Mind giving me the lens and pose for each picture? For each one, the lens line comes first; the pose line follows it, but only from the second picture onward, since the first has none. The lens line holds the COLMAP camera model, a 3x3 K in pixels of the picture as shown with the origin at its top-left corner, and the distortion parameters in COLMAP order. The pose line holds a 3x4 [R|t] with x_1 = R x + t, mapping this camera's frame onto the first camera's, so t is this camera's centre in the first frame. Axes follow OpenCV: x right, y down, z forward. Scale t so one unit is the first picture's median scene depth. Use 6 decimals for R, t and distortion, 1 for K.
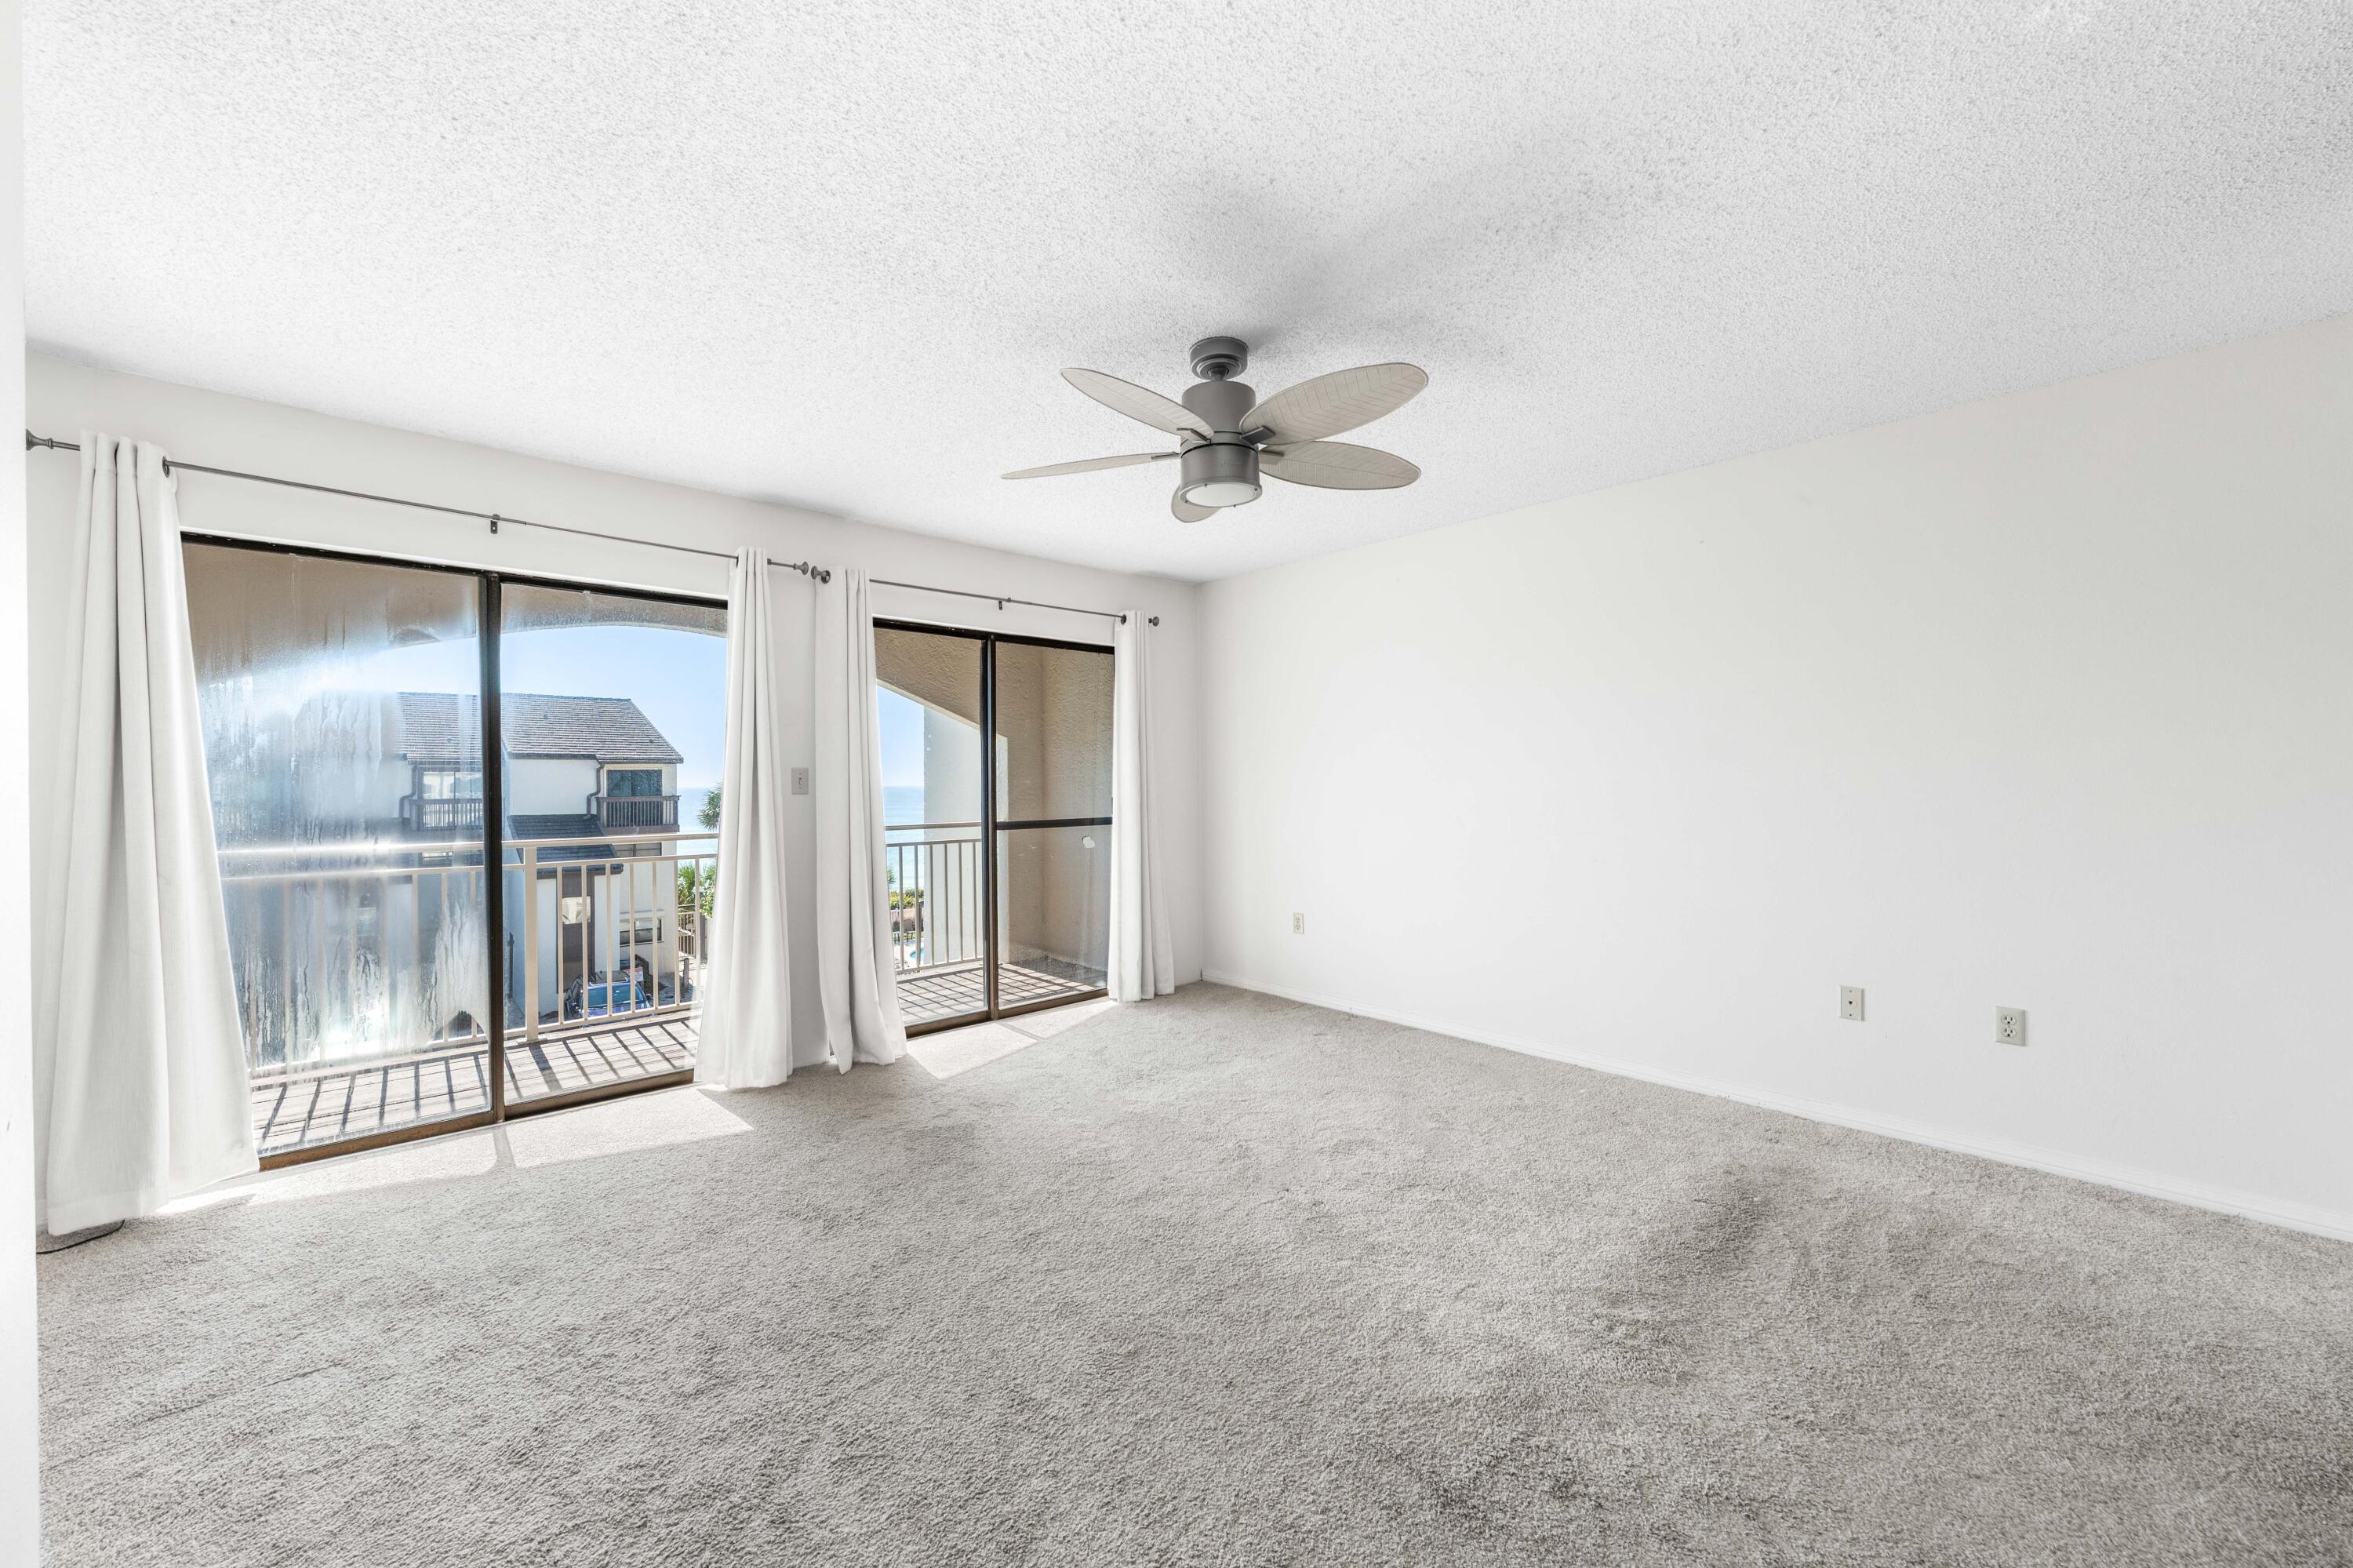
lens RADIAL K [[865.9, 0, 1180.7], [0, 865.9, 789.3], [0, 0, 1]] dist [-0.000450, -0.000062]
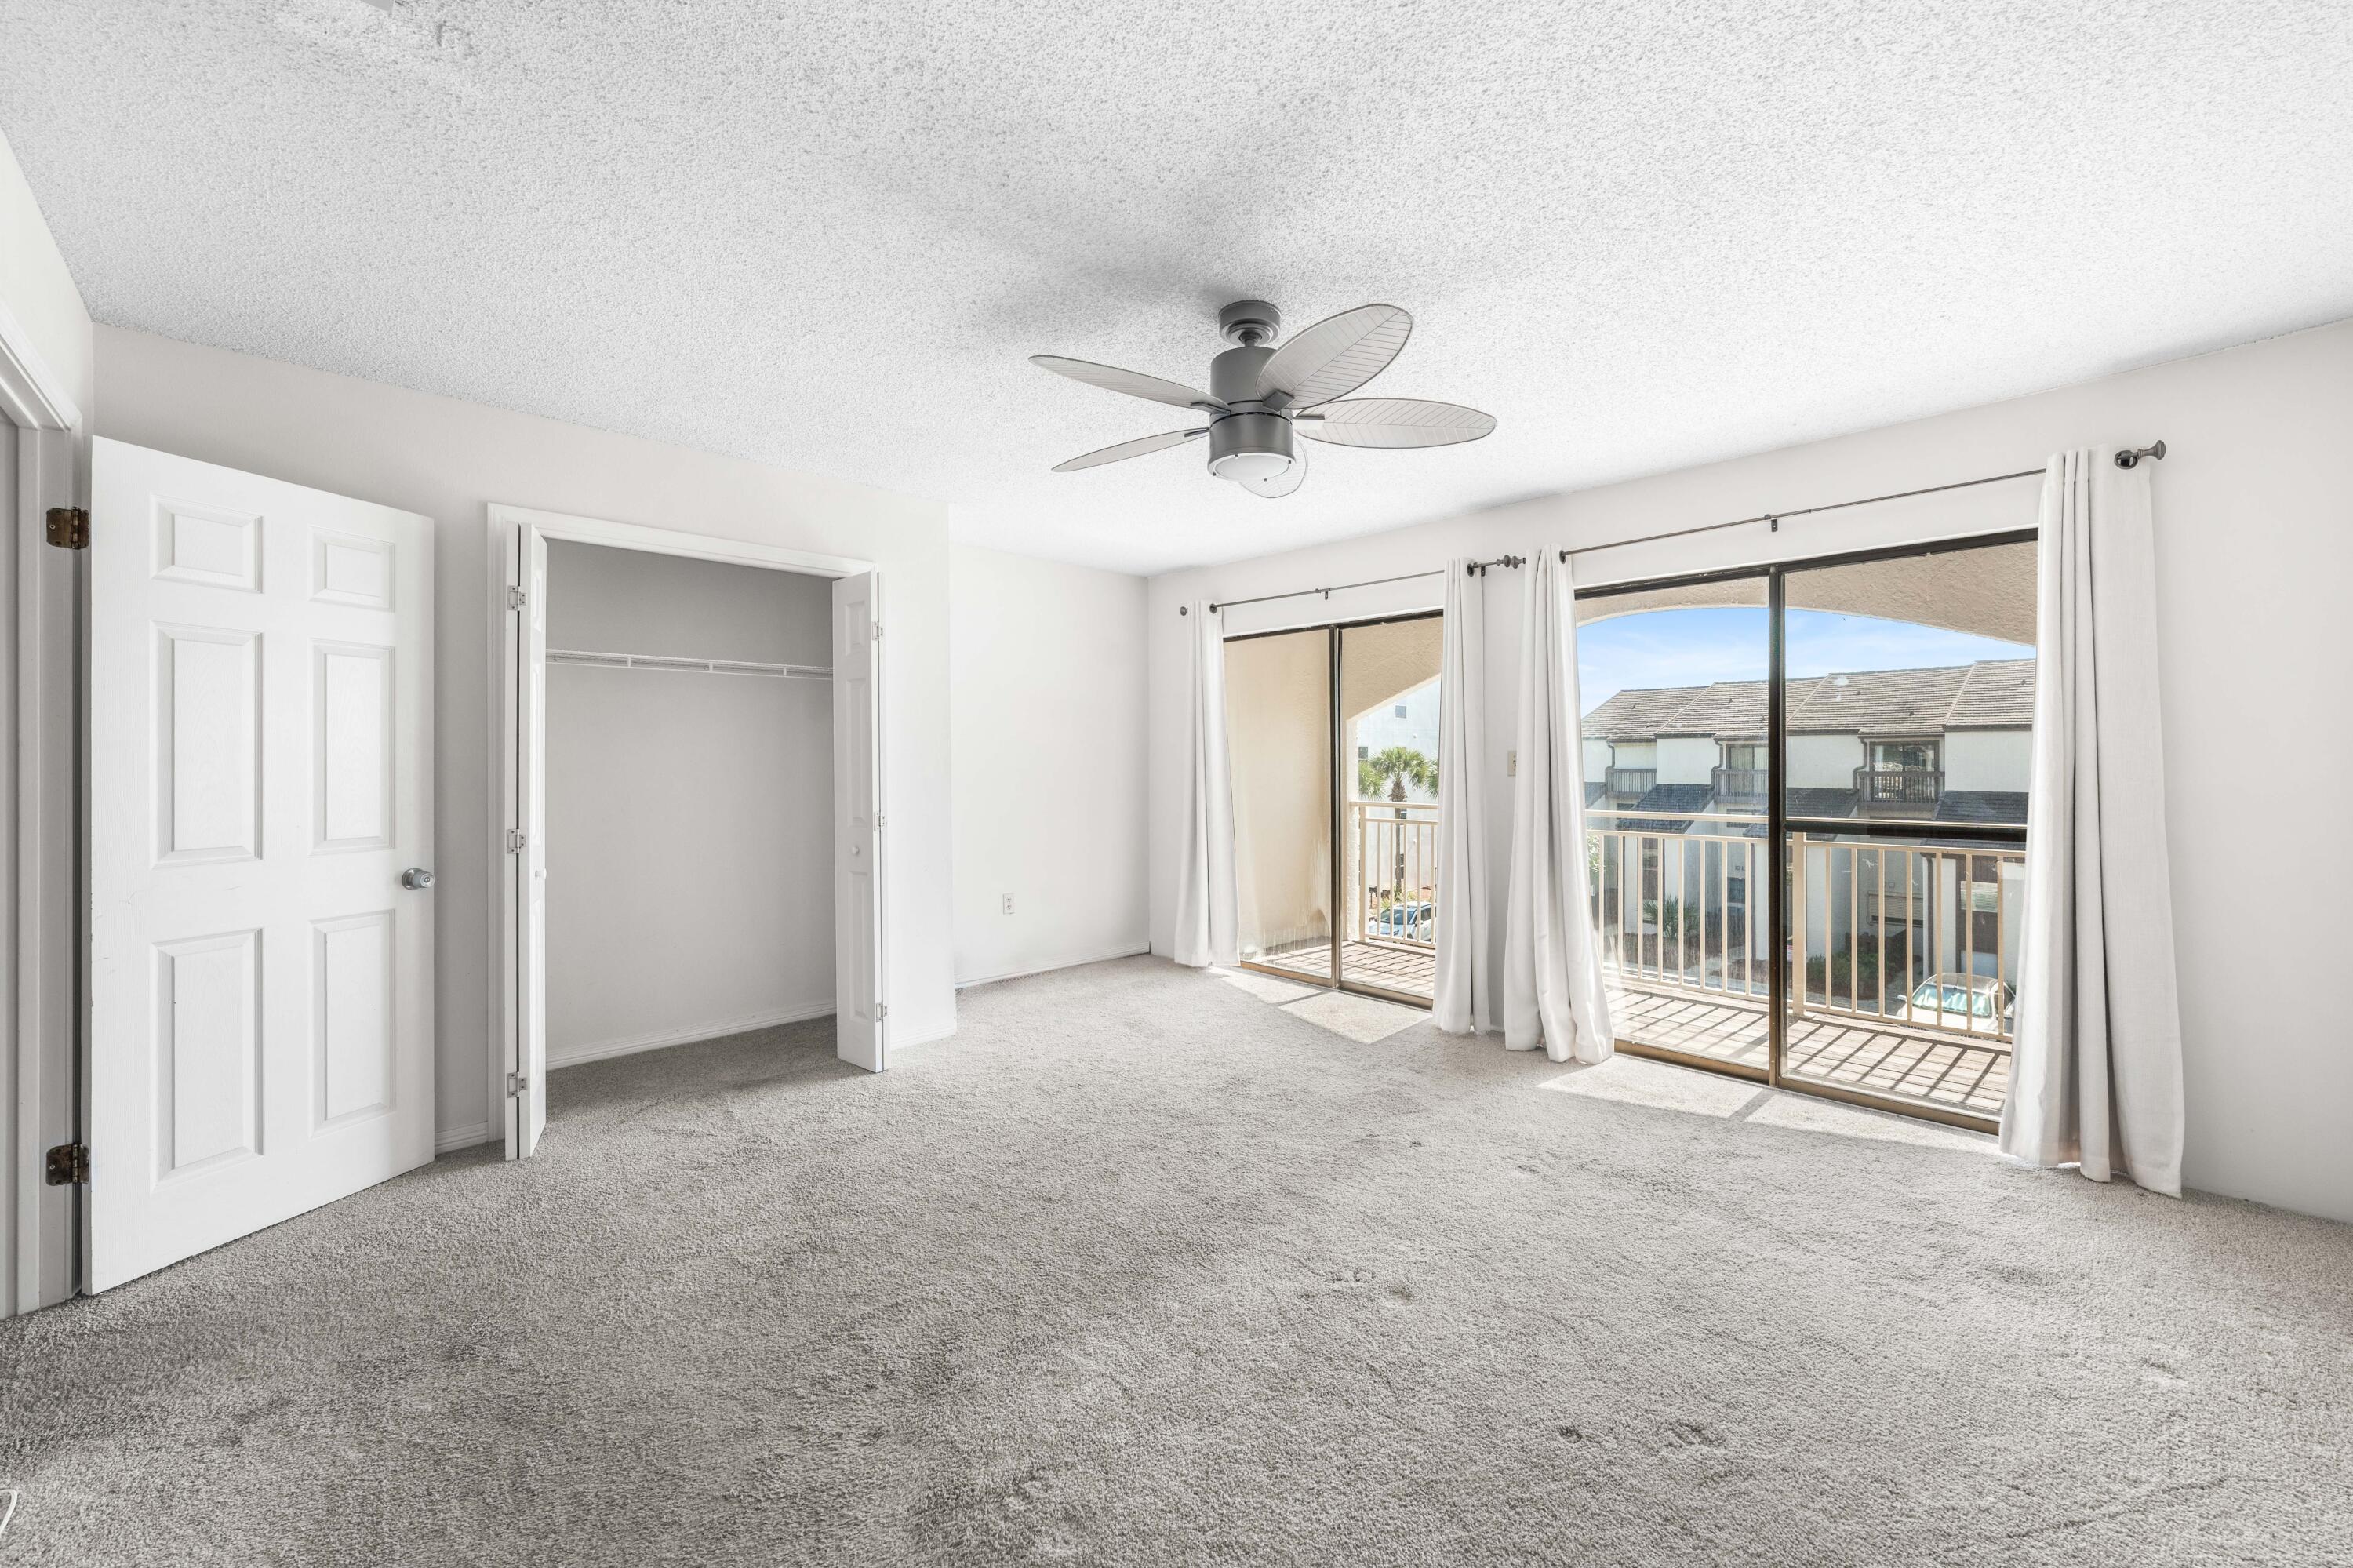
lens RADIAL K [[909.8, 0, 1176.3], [0, 909.8, 771.1], [0, 0, 1]] dist [-0.002605, 0.000127]
pose [[0.034841, 0.015745, -0.999269, 0.575960], [-0.005936, 0.999862, 0.015547, -0.013250], [0.999375, 0.005390, 0.034930, 0.491710]]
